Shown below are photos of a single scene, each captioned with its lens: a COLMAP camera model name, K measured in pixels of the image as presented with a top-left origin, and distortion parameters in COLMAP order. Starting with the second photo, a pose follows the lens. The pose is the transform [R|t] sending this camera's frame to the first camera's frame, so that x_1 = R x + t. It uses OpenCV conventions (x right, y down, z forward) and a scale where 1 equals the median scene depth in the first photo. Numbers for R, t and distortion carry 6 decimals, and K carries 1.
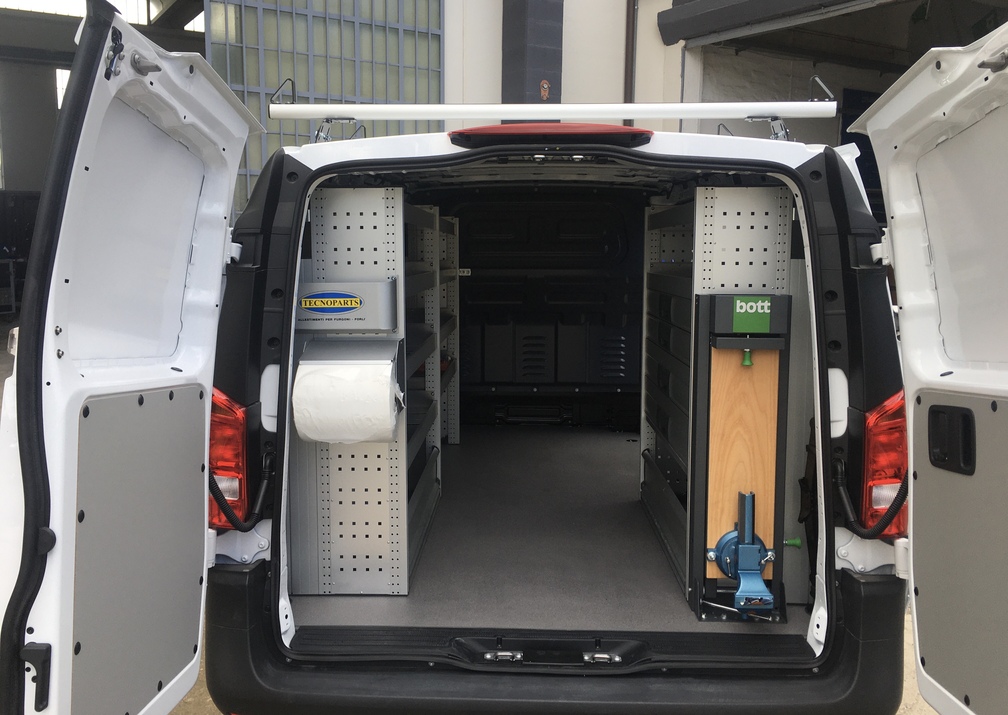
lens RADIAL K [[850.8, 0, 497.6], [0, 850.8, 331.7], [0, 0, 1]] dist [0.032447, -0.001003]
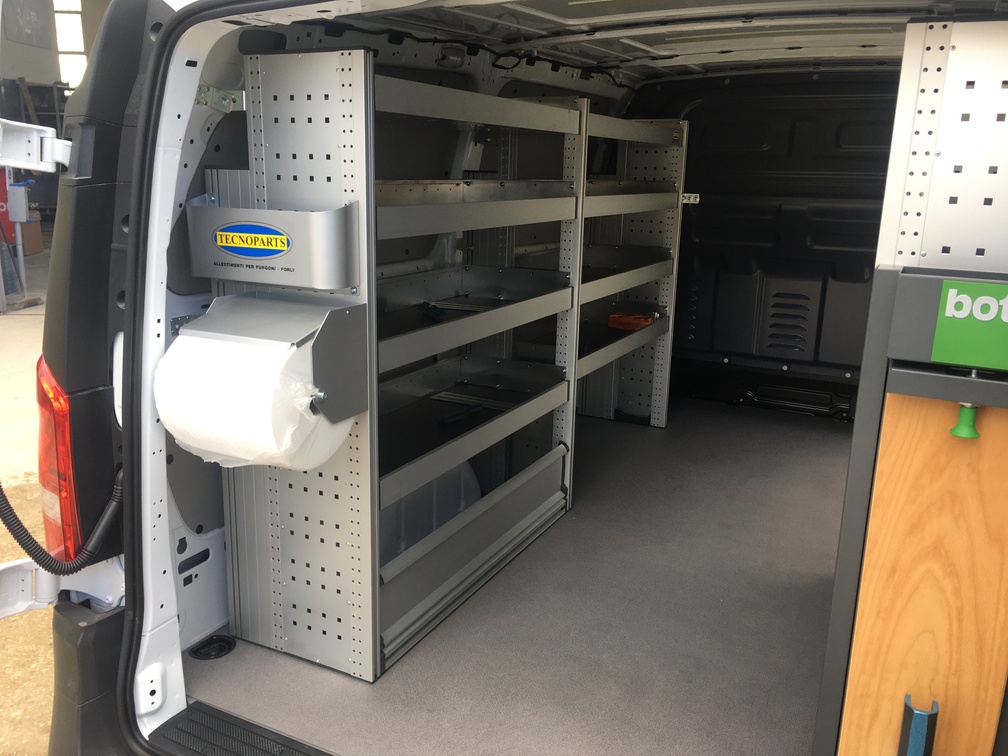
lens RADIAL K [[854.3, 0, 494.3], [0, 854.3, 371.9], [0, 0, 1]] dist [0.069836, -0.097960]
pose [[0.901580, 0.120143, -0.415594, 0.249688], [-0.062228, 0.986689, 0.150241, -0.045036], [0.428113, -0.109593, 0.897056, 0.485776]]
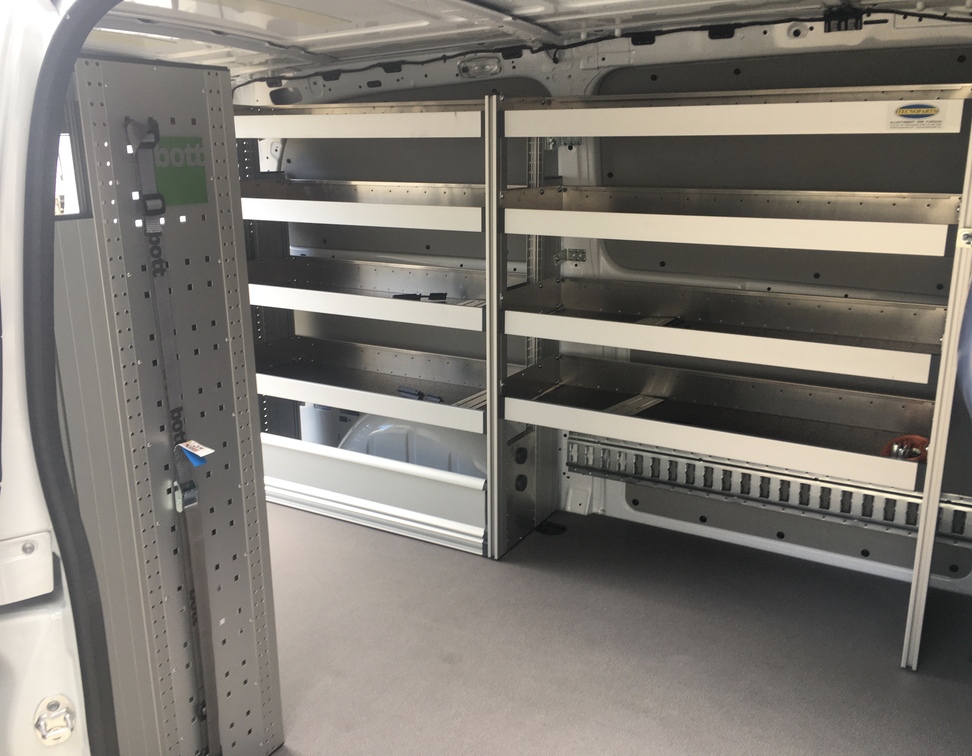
lens RADIAL K [[856.9, 0, 486.0], [0, 856.9, 378.0], [0, 0, 1]] dist [0.063832, -0.000822]
pose [[-0.457891, 0.229885, -0.858772, 0.700879], [-0.080987, 0.951185, 0.297805, -0.201209], [0.885312, 0.205912, -0.416921, 1.865627]]
